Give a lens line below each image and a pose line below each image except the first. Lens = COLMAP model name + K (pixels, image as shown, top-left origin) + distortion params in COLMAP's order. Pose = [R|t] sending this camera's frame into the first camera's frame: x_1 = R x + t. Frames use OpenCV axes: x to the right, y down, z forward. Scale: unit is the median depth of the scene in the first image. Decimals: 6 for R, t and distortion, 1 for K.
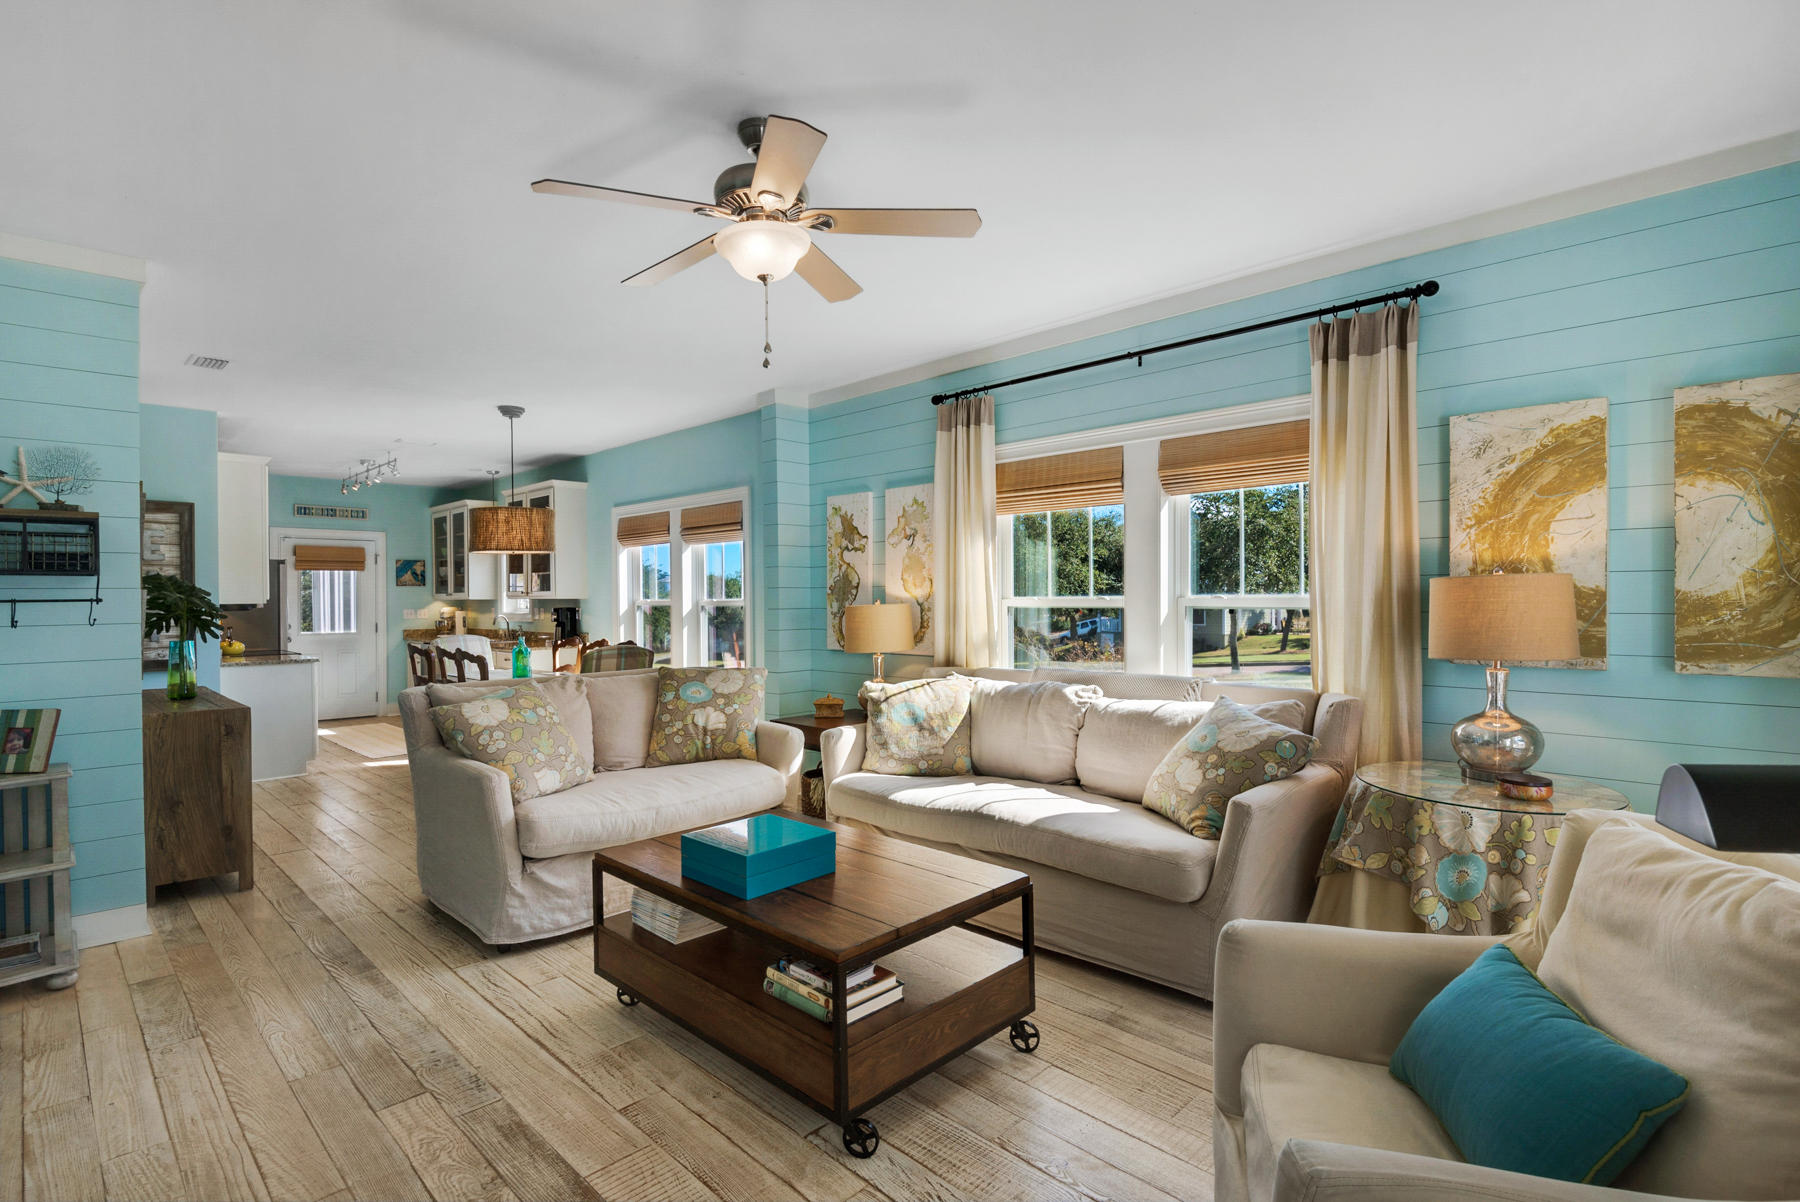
lens RADIAL K [[857.5, 0, 900.0], [0, 857.5, 601.0], [0, 0, 1]] dist [0.000296, -0.000348]
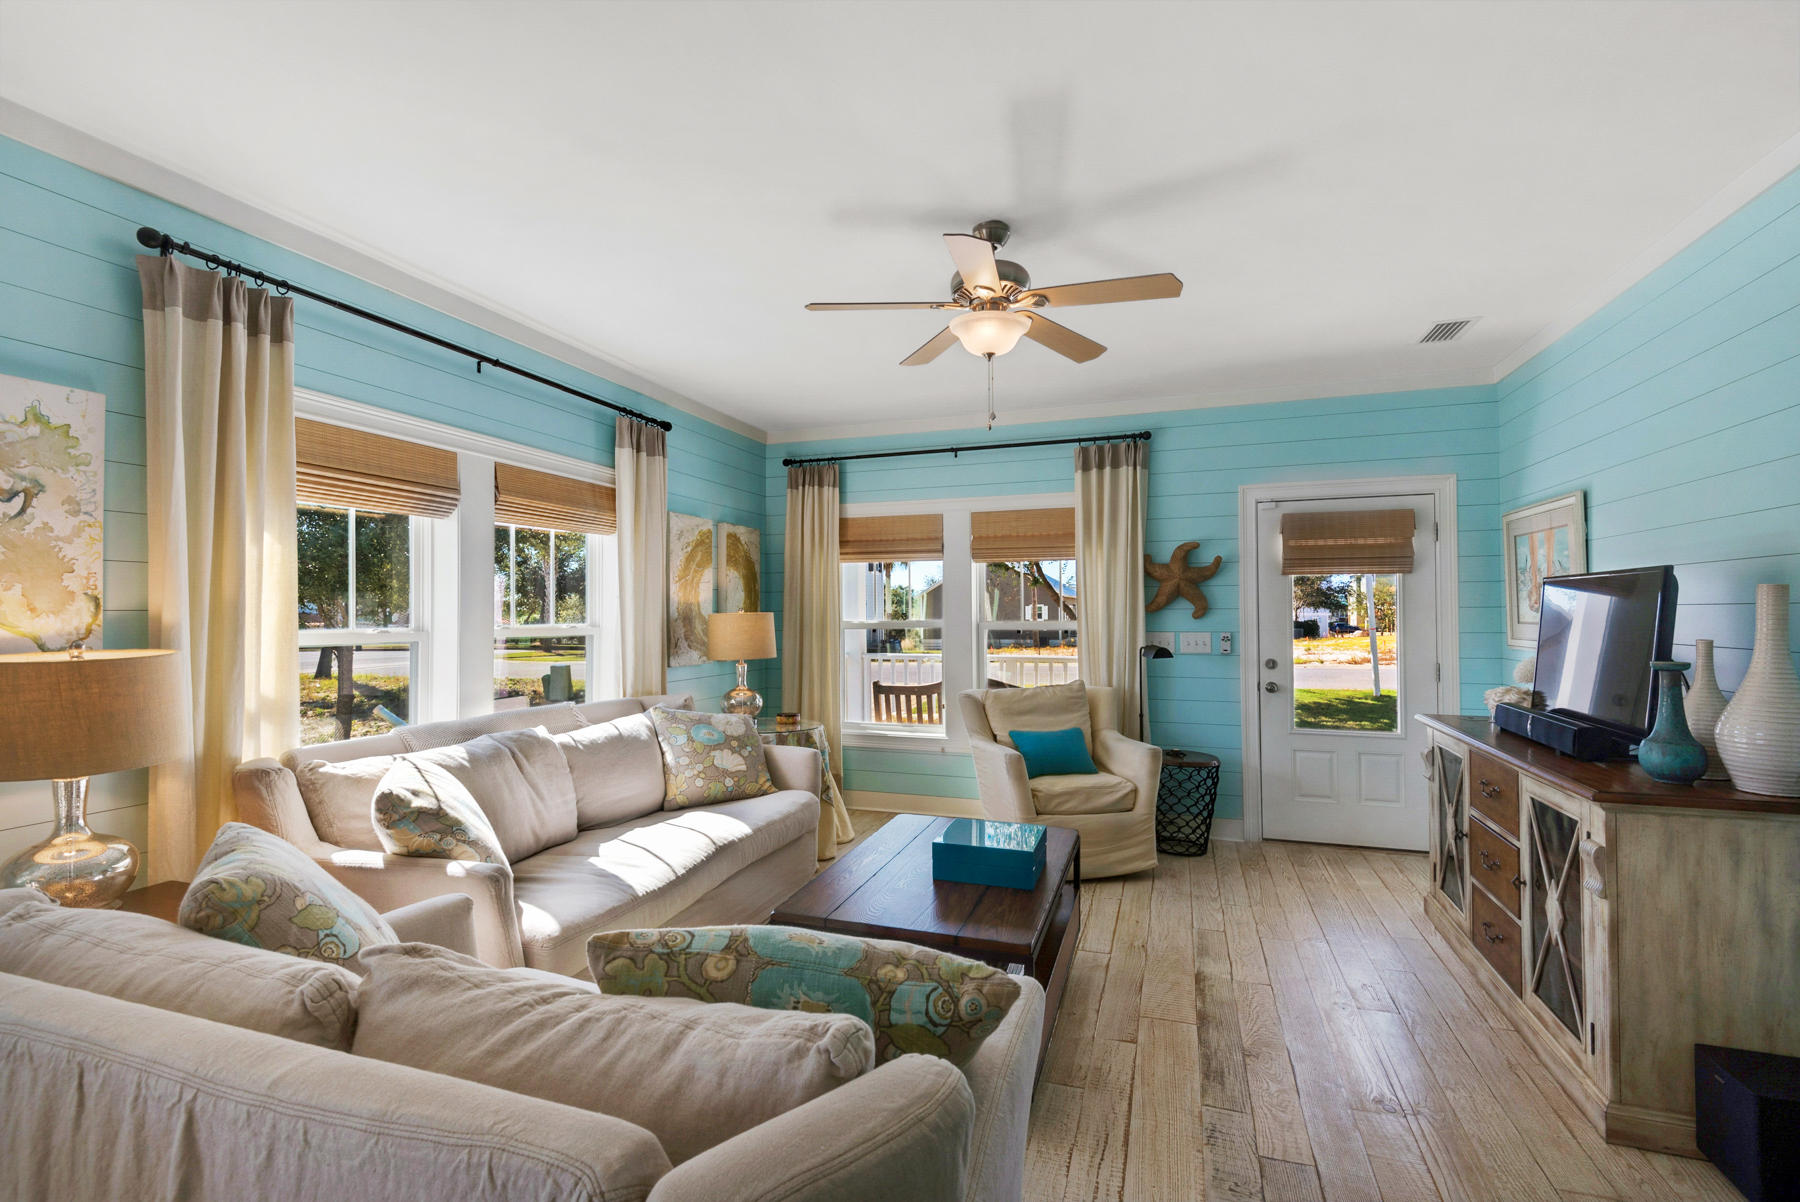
lens RADIAL K [[809.8, 0, 895.6], [0, 809.8, 599.8], [0, 0, 1]] dist [0.001120, -0.000887]
pose [[-0.422852, 0.028694, 0.905744, -0.669622], [0.016270, 0.999578, -0.024070, -0.007648], [-0.906053, 0.004559, -0.423140, 0.965819]]
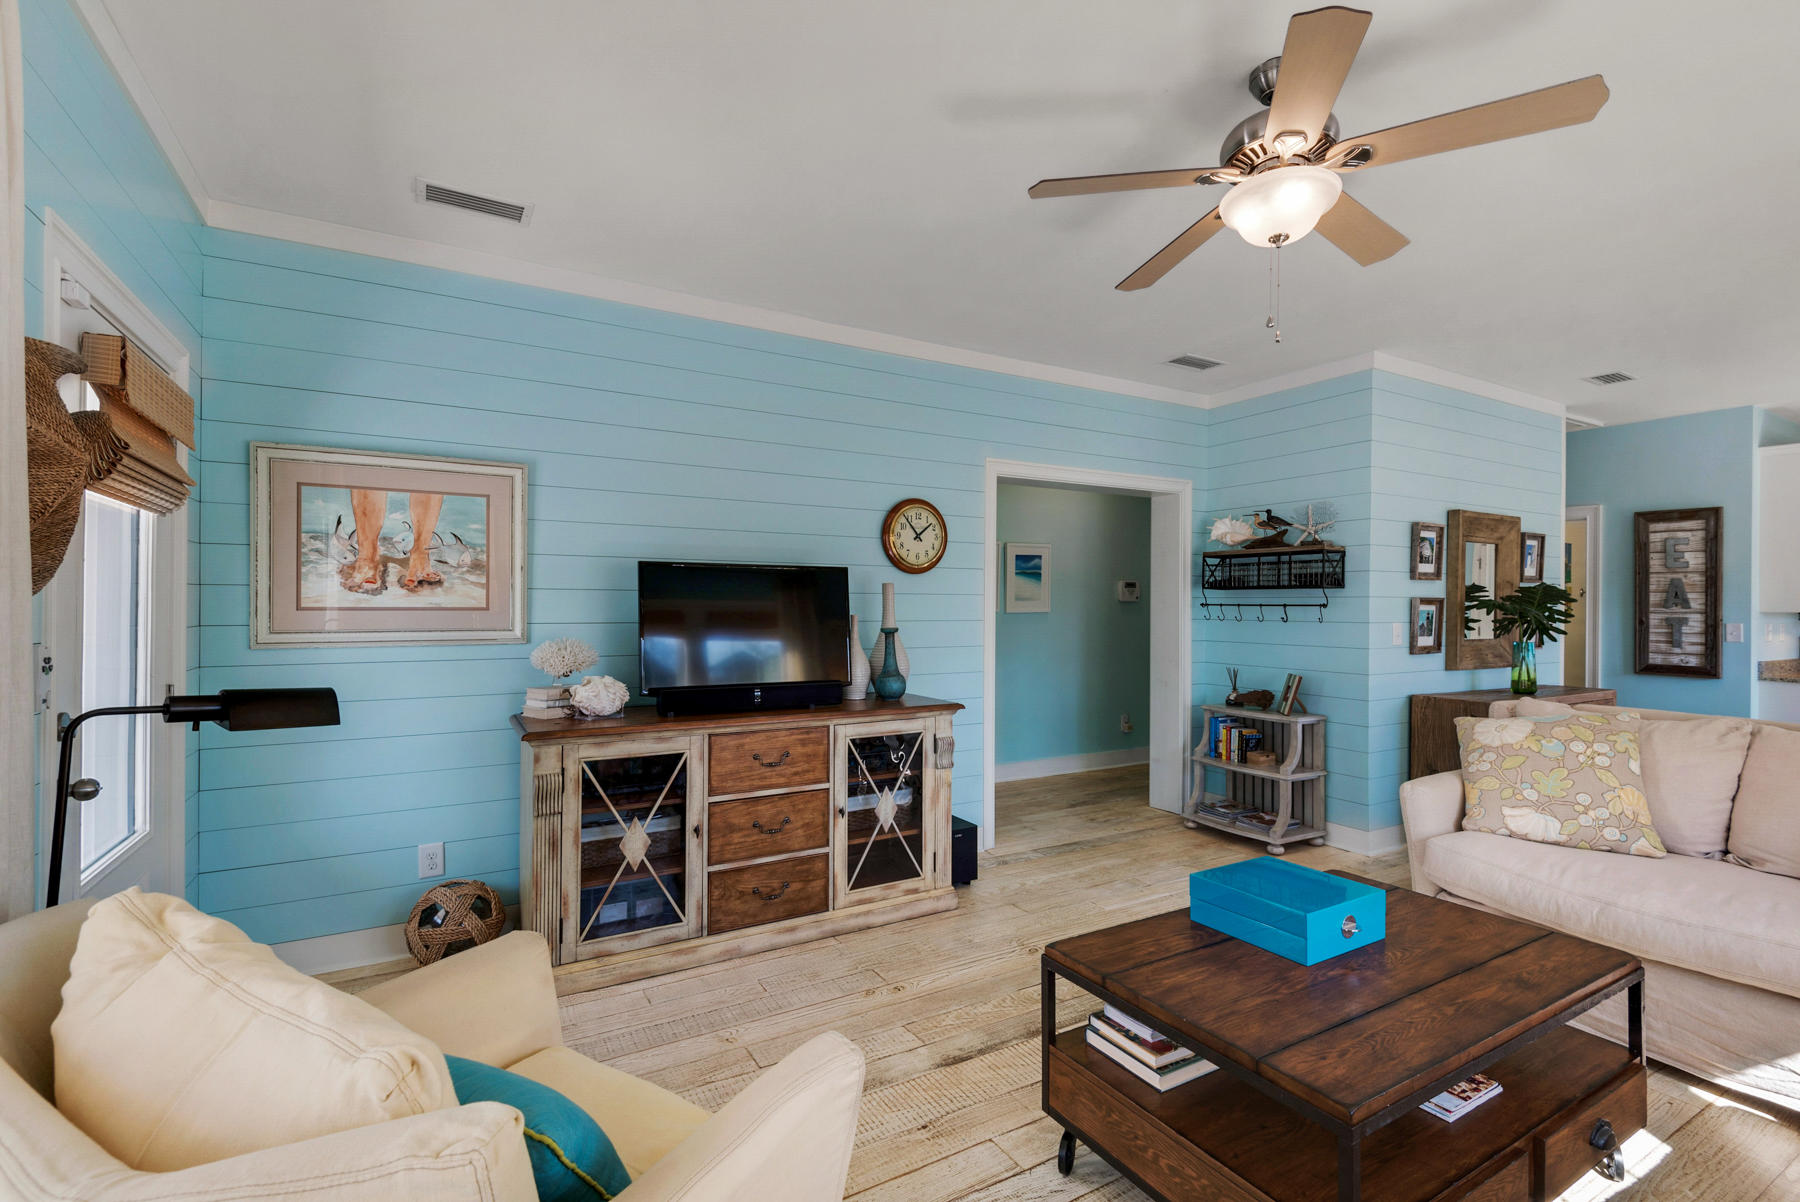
lens RADIAL K [[809.8, 0, 895.6], [0, 809.8, 599.8], [0, 0, 1]] dist [0.001120, -0.000887]
pose [[-0.266760, 0.003047, -0.963758, 0.448379], [-0.009809, 0.999935, 0.005877, -0.008477], [0.963713, 0.011021, -0.266713, 0.518331]]
